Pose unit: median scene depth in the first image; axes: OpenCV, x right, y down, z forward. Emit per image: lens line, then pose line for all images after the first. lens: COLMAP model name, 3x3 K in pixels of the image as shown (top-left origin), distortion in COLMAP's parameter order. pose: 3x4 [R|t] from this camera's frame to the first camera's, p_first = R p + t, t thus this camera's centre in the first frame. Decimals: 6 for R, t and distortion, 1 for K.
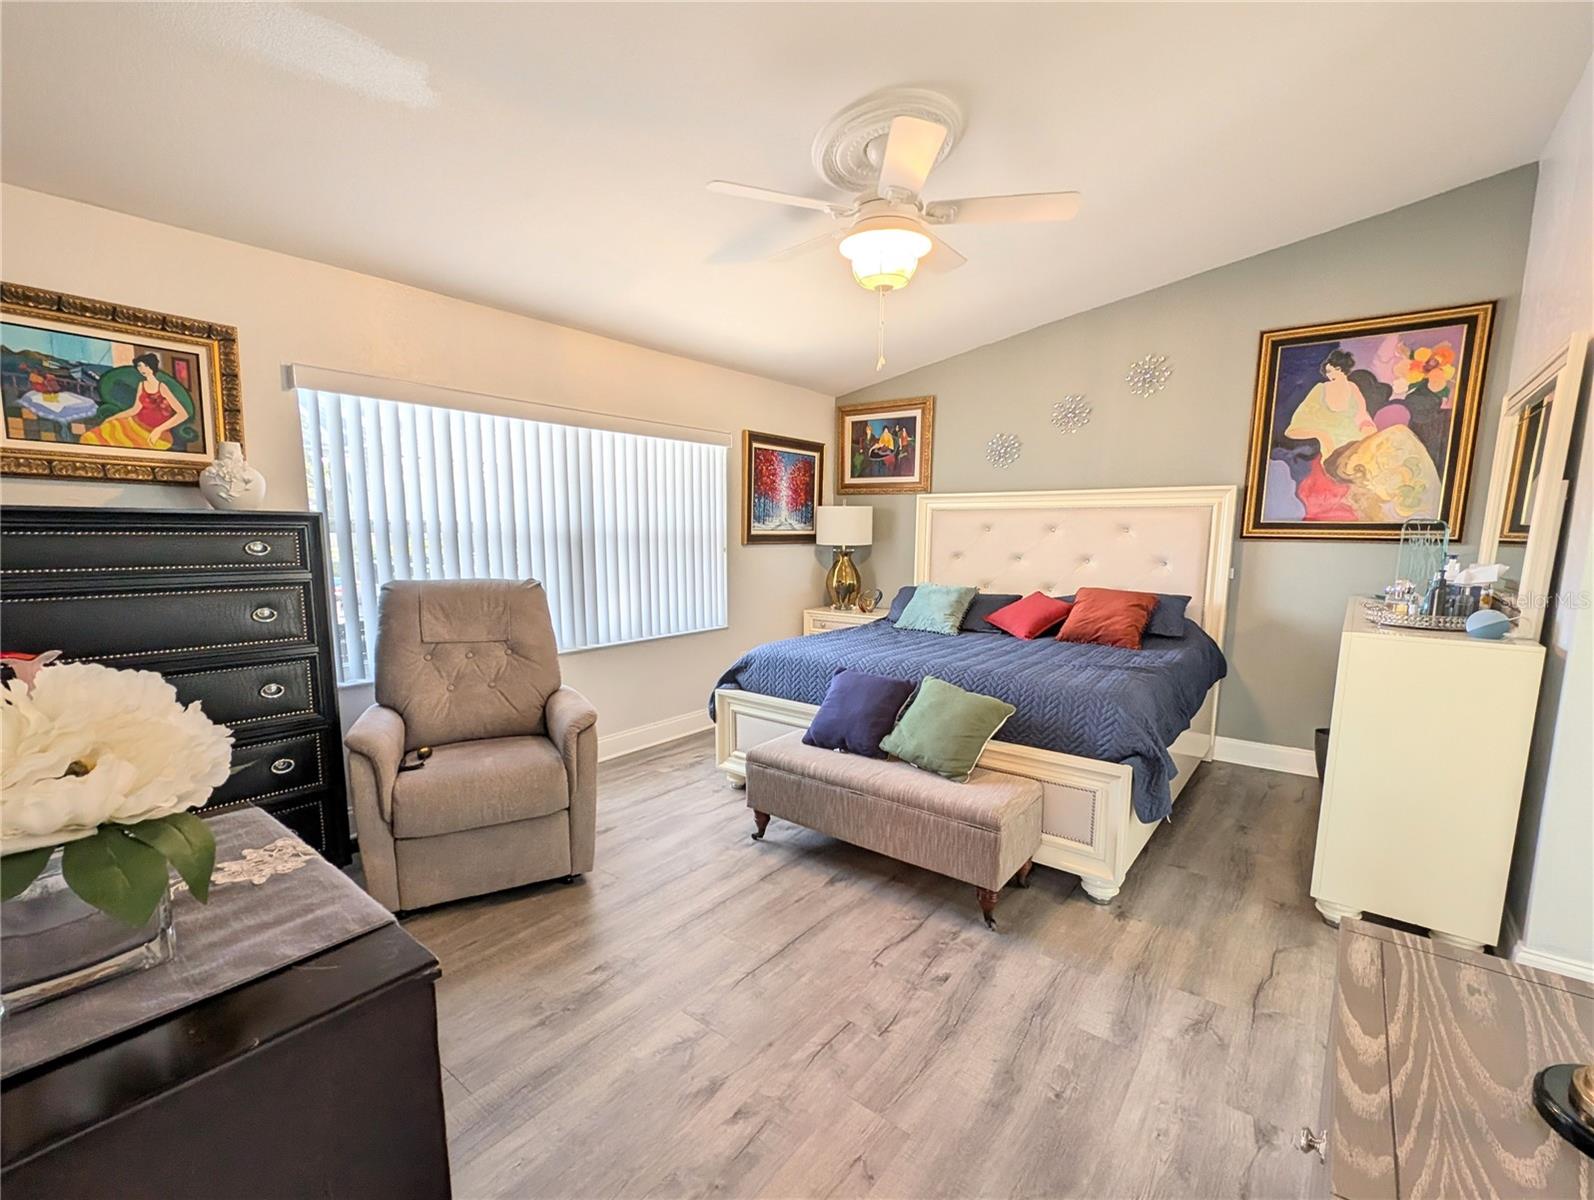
lens RADIAL K [[695.9, 0, 798.8], [0, 695.9, 628.4], [0, 0, 1]] dist [0.016615, -0.008785]
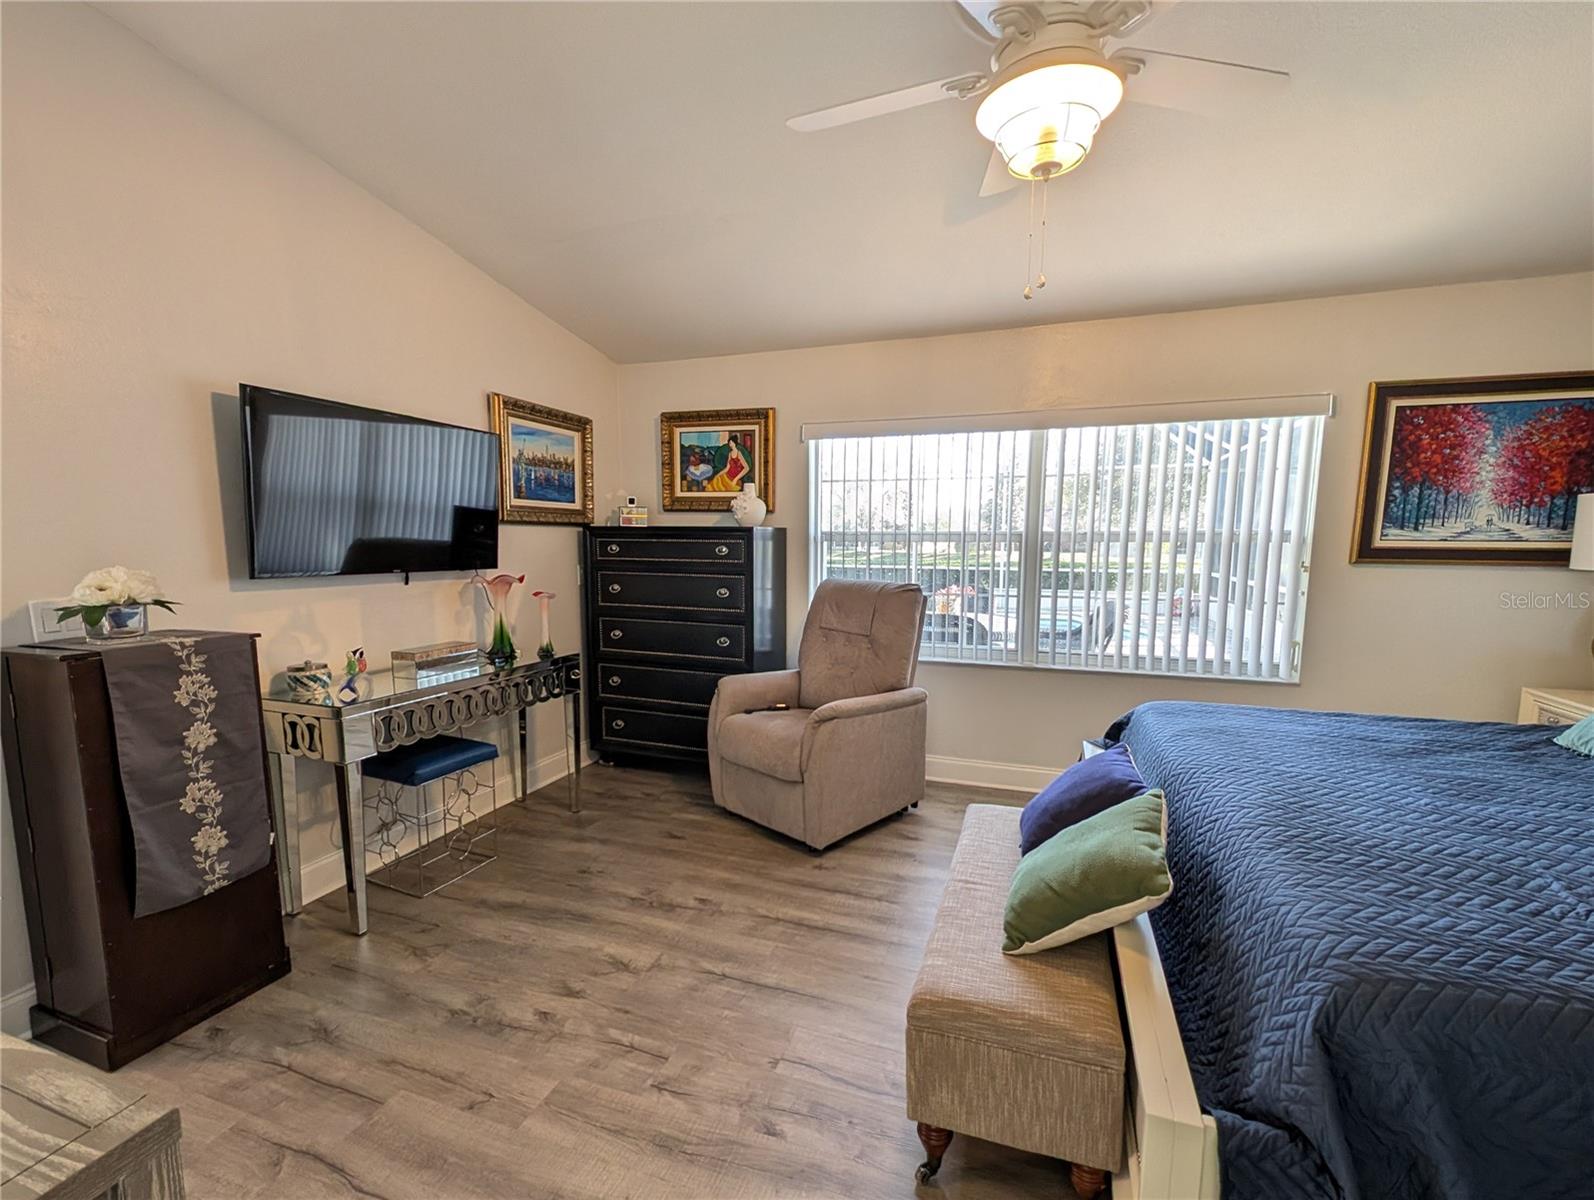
lens RADIAL K [[695.9, 0, 798.8], [0, 695.9, 628.4], [0, 0, 1]] dist [0.016615, -0.008785]
pose [[0.320272, 0.118650, -0.939866, 0.691061], [-0.137395, 0.987453, 0.077839, -0.075748], [0.937309, 0.104203, 0.332556, 0.580608]]
